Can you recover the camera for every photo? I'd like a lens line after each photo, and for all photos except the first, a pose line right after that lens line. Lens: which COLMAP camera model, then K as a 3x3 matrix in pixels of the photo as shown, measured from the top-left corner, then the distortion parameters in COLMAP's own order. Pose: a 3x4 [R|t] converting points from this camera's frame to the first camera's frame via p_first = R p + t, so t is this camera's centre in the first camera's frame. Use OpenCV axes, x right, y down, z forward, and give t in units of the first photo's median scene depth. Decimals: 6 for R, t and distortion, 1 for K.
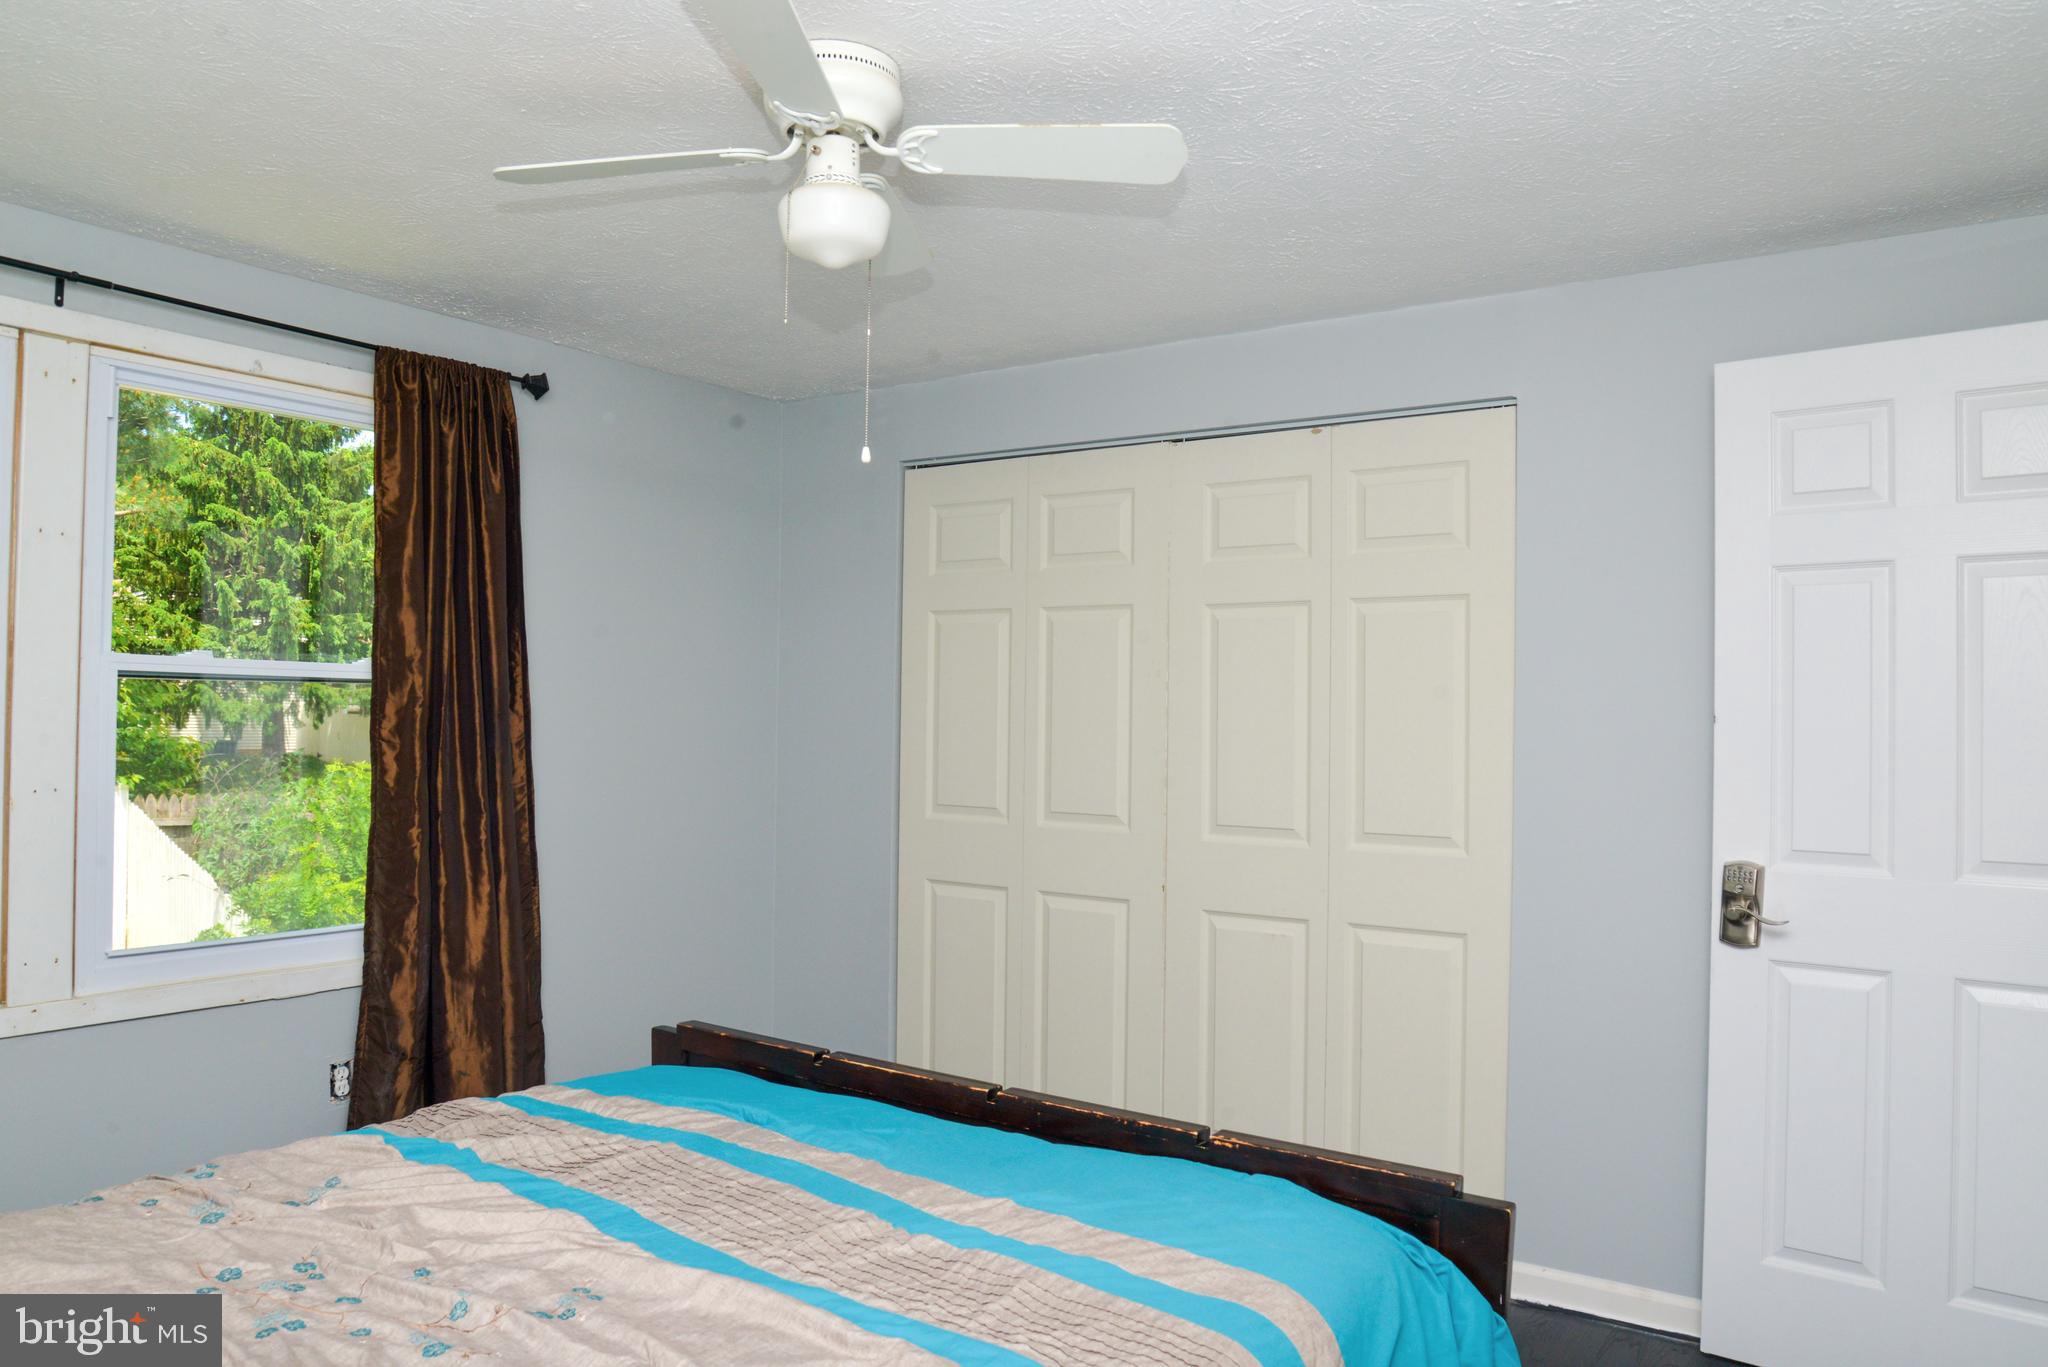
lens RADIAL K [[1442.8, 0, 1024.0], [0, 1442.8, 683.5], [0, 0, 1]] dist [0.000098, 0.001738]
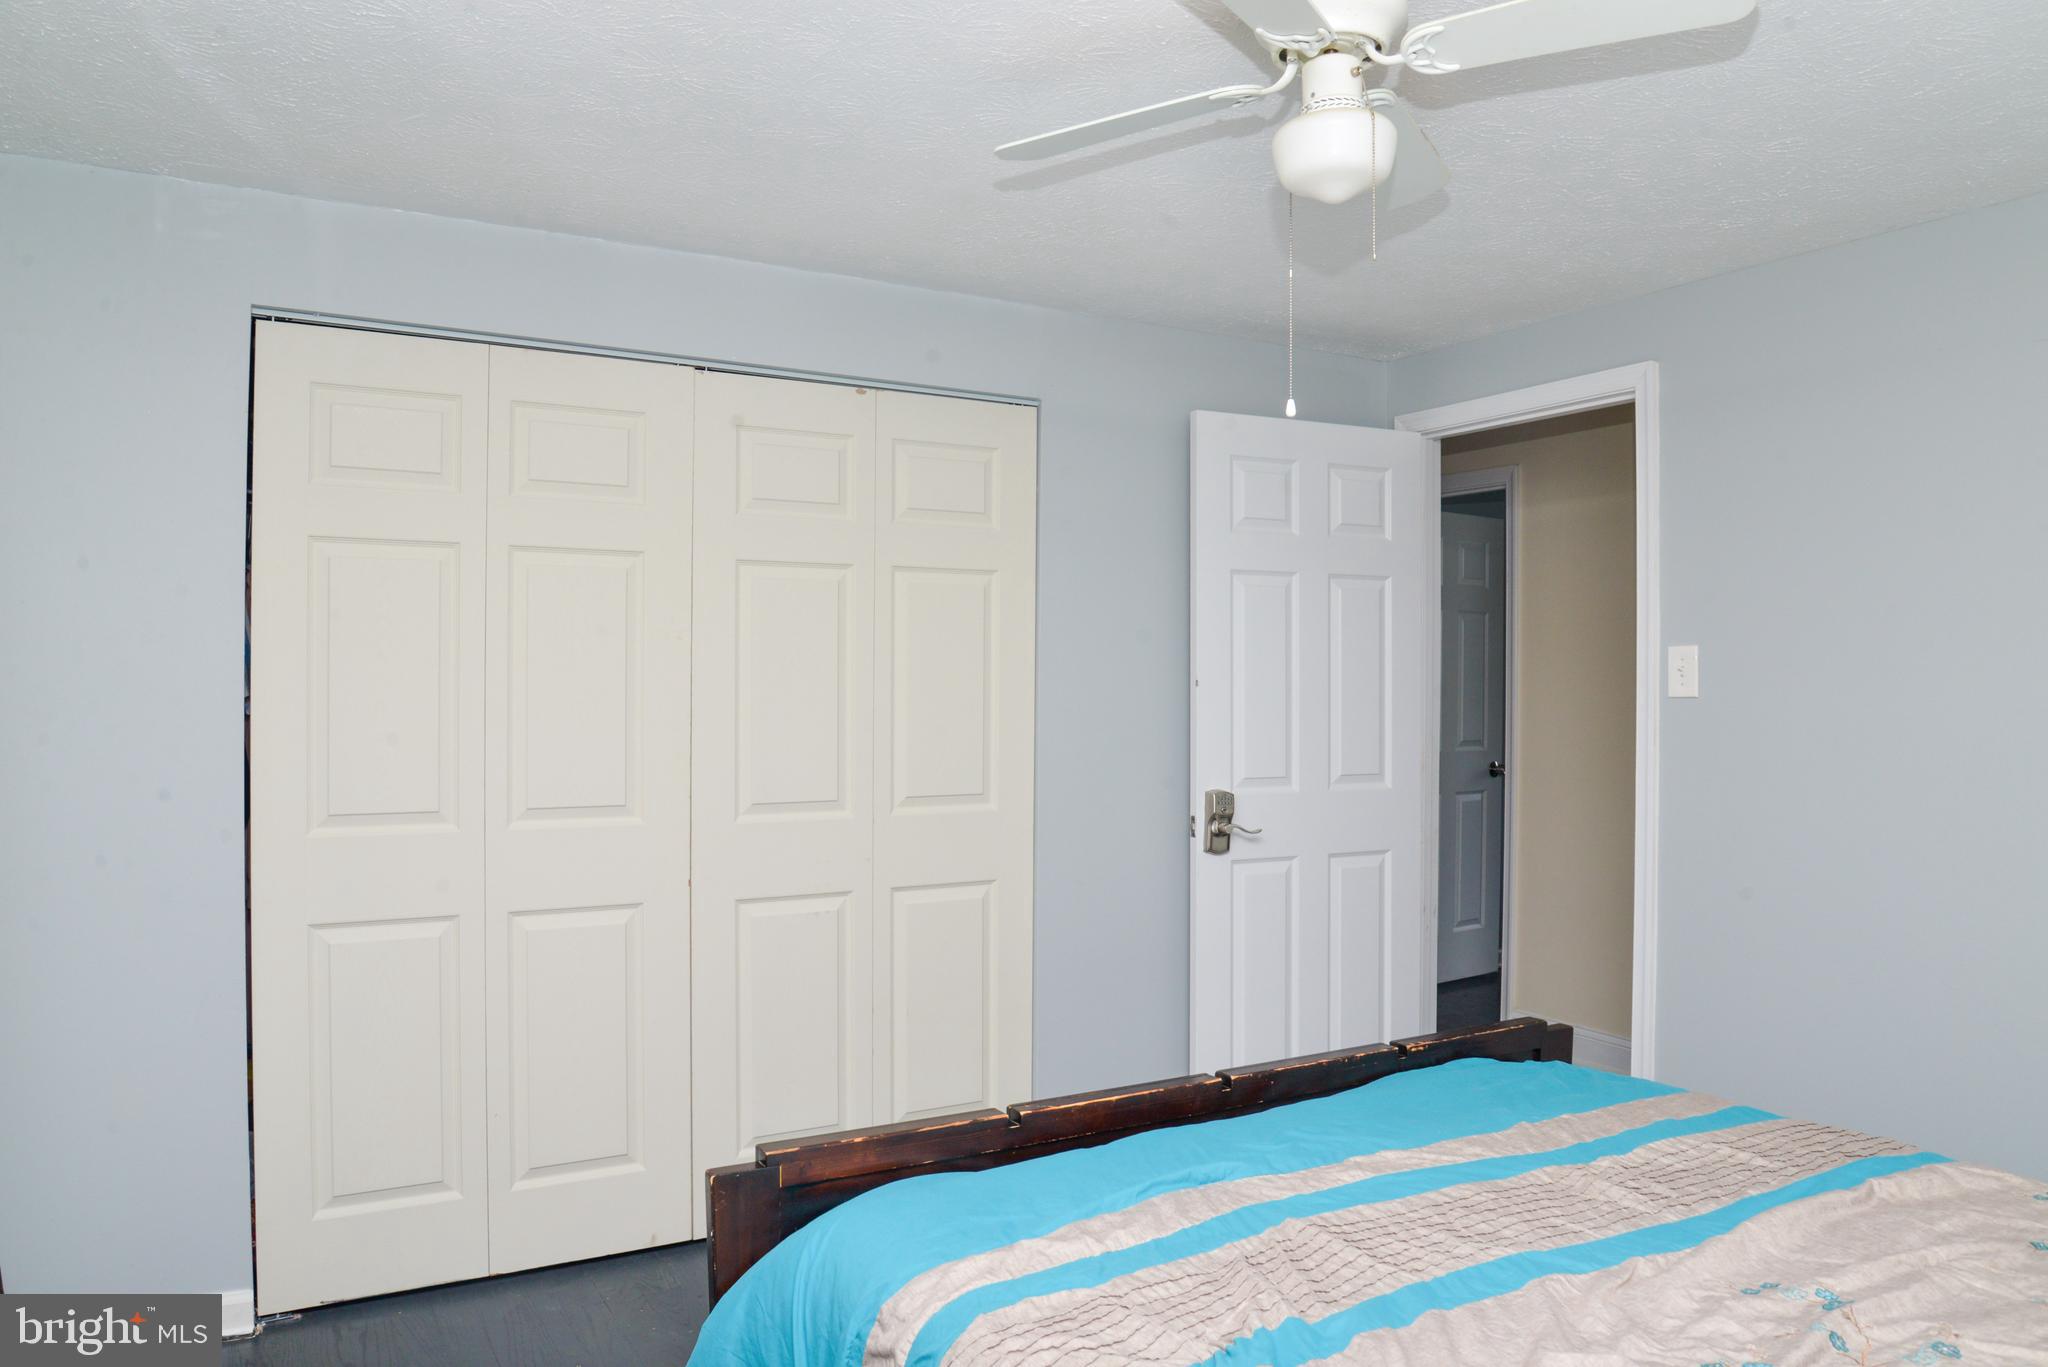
lens RADIAL K [[1417.6, 0, 1024.0], [0, 1417.6, 683.5], [0, 0, 1]] dist [-0.061633, 0.001440]
pose [[0.419707, -0.008581, 0.907619, -0.785788], [-0.009451, 0.999860, 0.013824, 0.010143], [-0.907610, -0.014380, 0.419567, 0.631383]]
